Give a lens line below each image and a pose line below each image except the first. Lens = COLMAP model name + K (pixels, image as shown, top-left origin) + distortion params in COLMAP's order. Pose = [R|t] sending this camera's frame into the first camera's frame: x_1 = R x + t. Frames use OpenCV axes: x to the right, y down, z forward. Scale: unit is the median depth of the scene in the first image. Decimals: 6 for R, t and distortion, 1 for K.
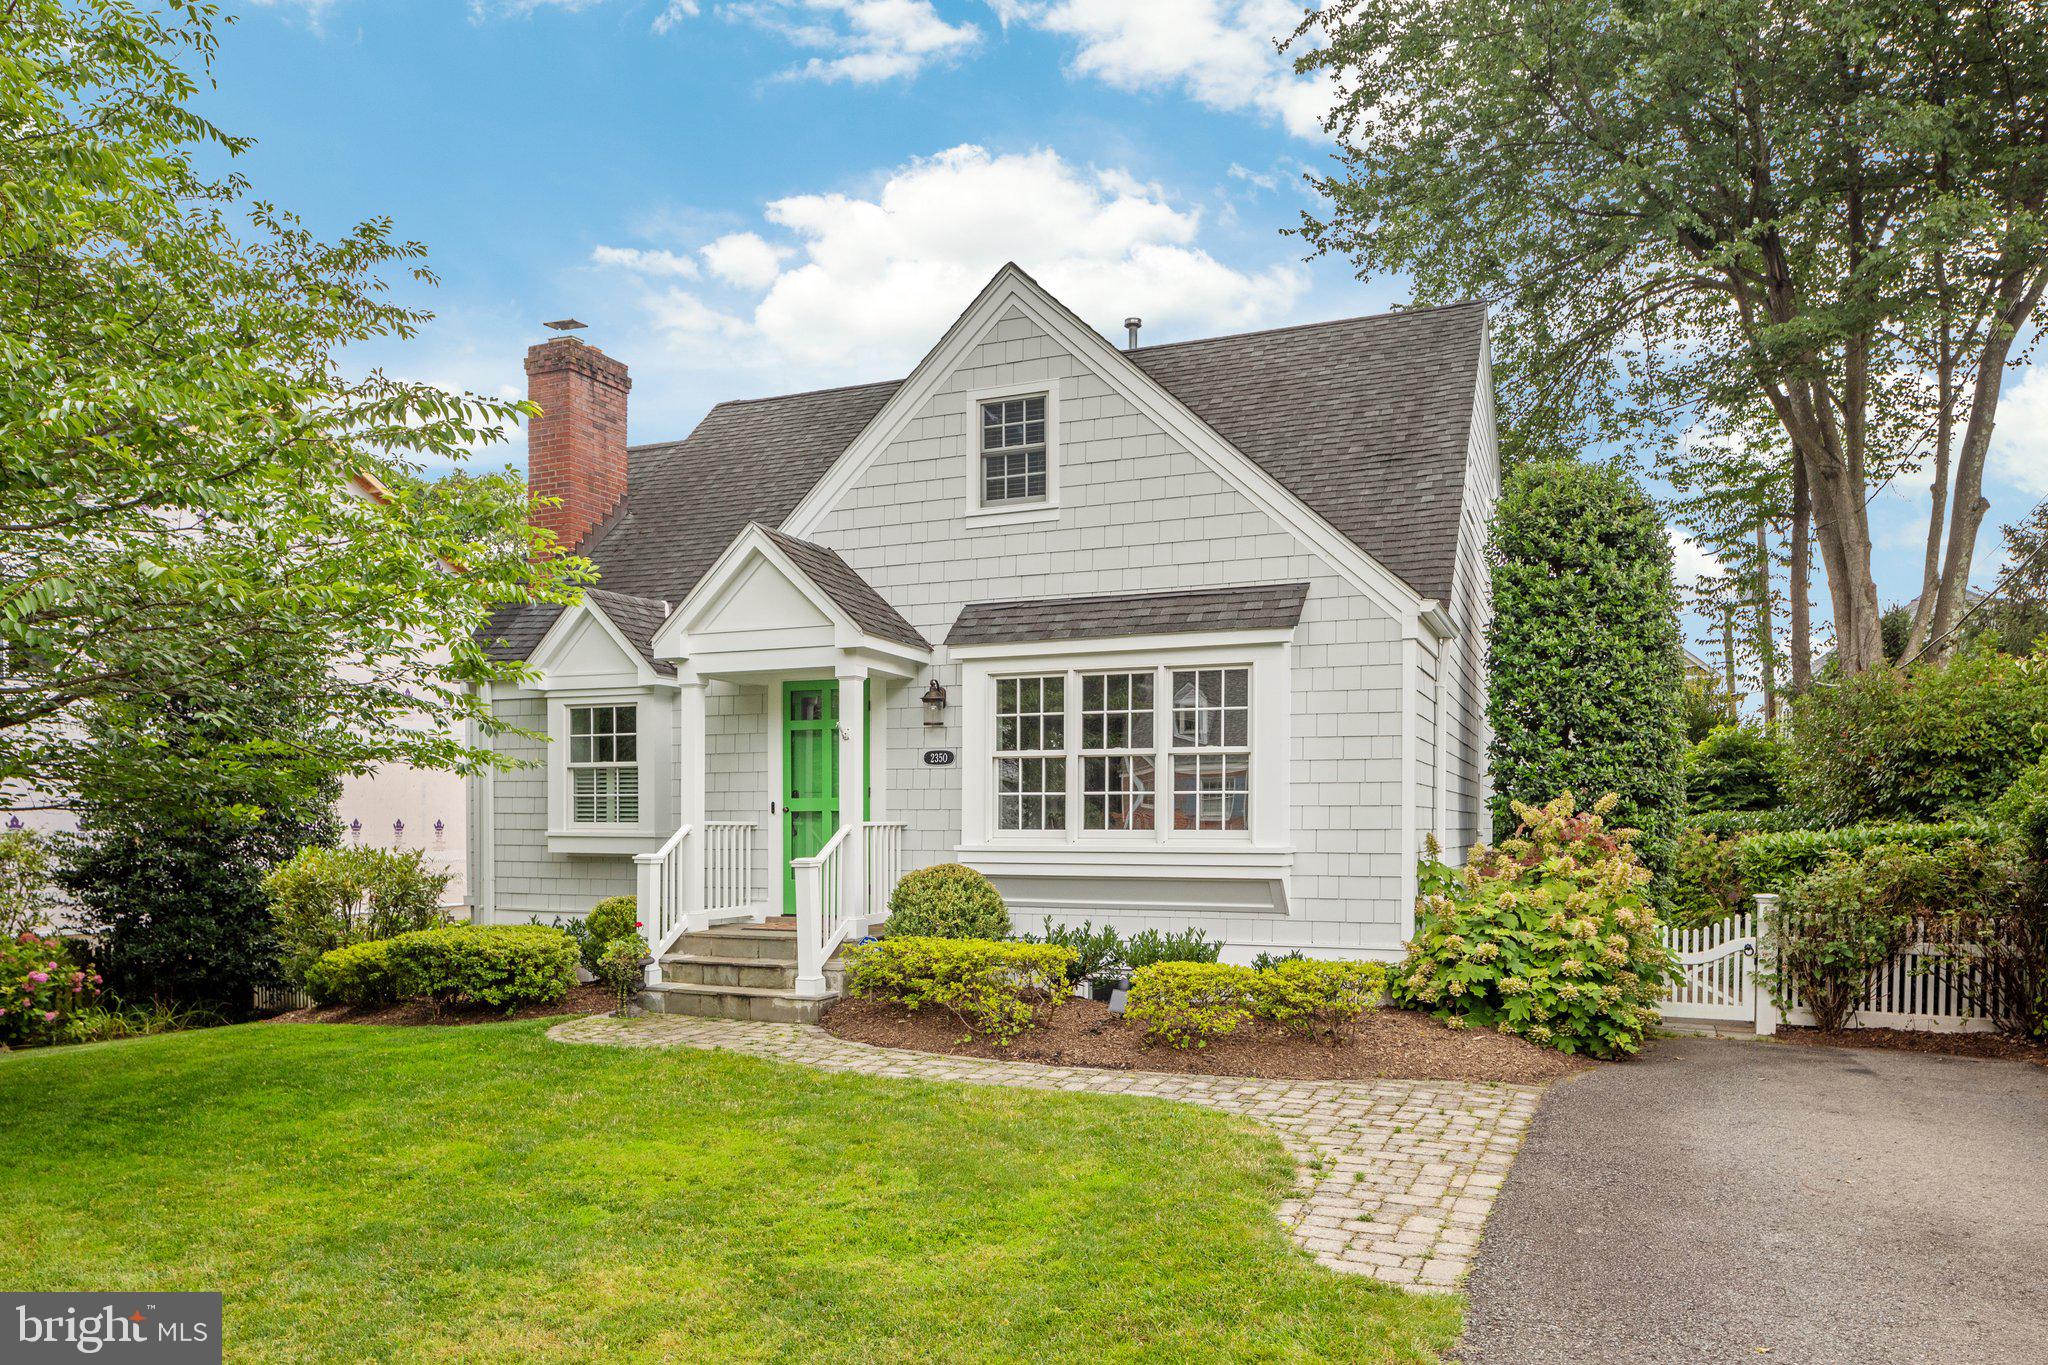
lens RADIAL K [[1392.3, 0, 985.4], [0, 1392.3, 812.2], [0, 0, 1]] dist [-0.004896, 0.000954]
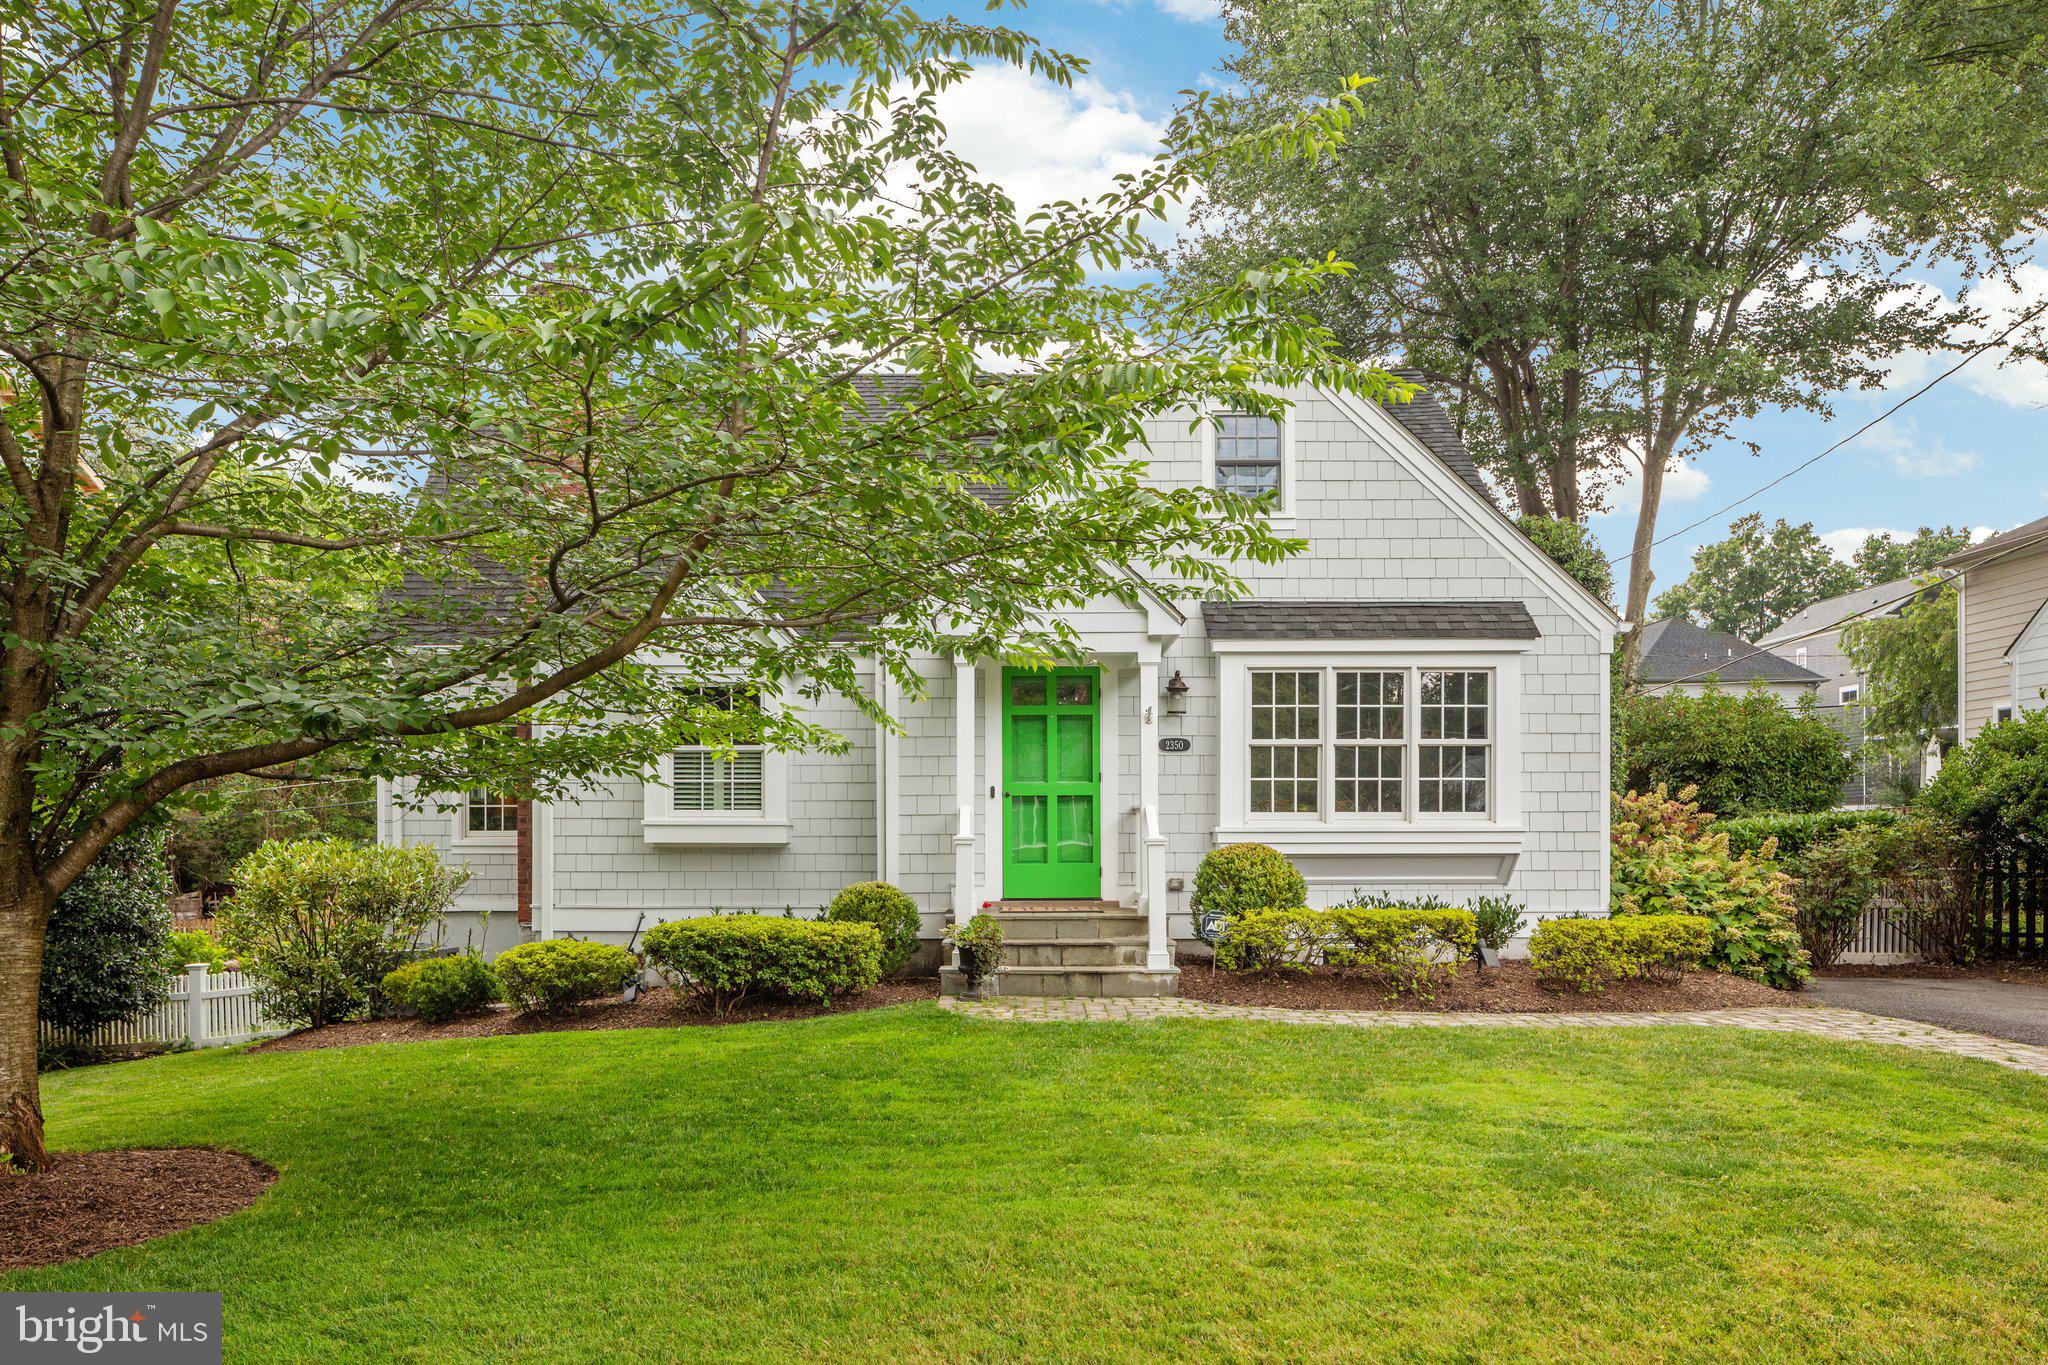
lens RADIAL K [[1392.3, 0, 985.4], [0, 1392.3, 812.2], [0, 0, 1]] dist [-0.004896, 0.000954]
pose [[0.921779, 0.005077, 0.387682, -0.618240], [-0.000802, 0.999937, -0.011186, 0.025367], [-0.387715, 0.010000, 0.921725, 0.093851]]
